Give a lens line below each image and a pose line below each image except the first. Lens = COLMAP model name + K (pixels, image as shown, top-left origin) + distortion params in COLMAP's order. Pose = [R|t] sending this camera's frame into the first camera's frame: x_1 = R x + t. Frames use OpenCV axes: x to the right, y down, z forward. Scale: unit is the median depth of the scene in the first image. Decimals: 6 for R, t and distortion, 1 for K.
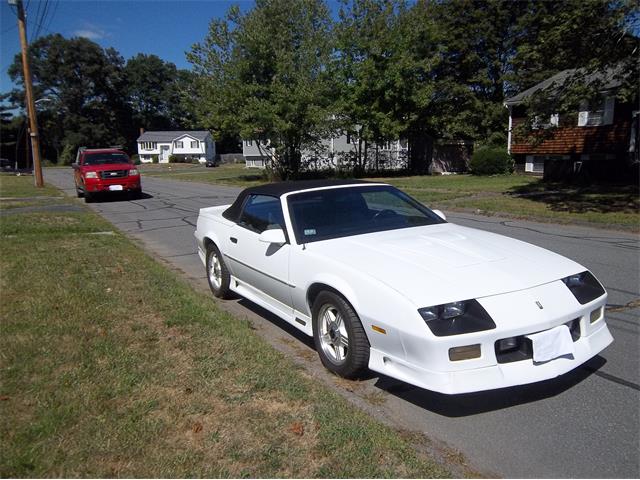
lens RADIAL K [[554.1, 0, 319.4], [0, 554.1, 232.7], [0, 0, 1]] dist [-0.009396, 0.060156]
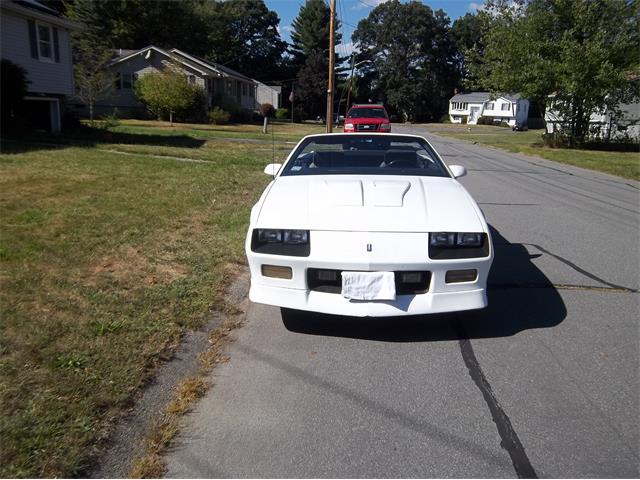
lens RADIAL K [[554.1, 0, 316.9], [0, 554.1, 241.4], [0, 0, 1]] dist [-0.009396, 0.060156]
pose [[0.815427, 0.170291, -0.553245, 0.408635], [-0.126079, 0.985052, 0.117375, 0.005334], [0.564963, -0.025958, 0.824708, 0.031799]]
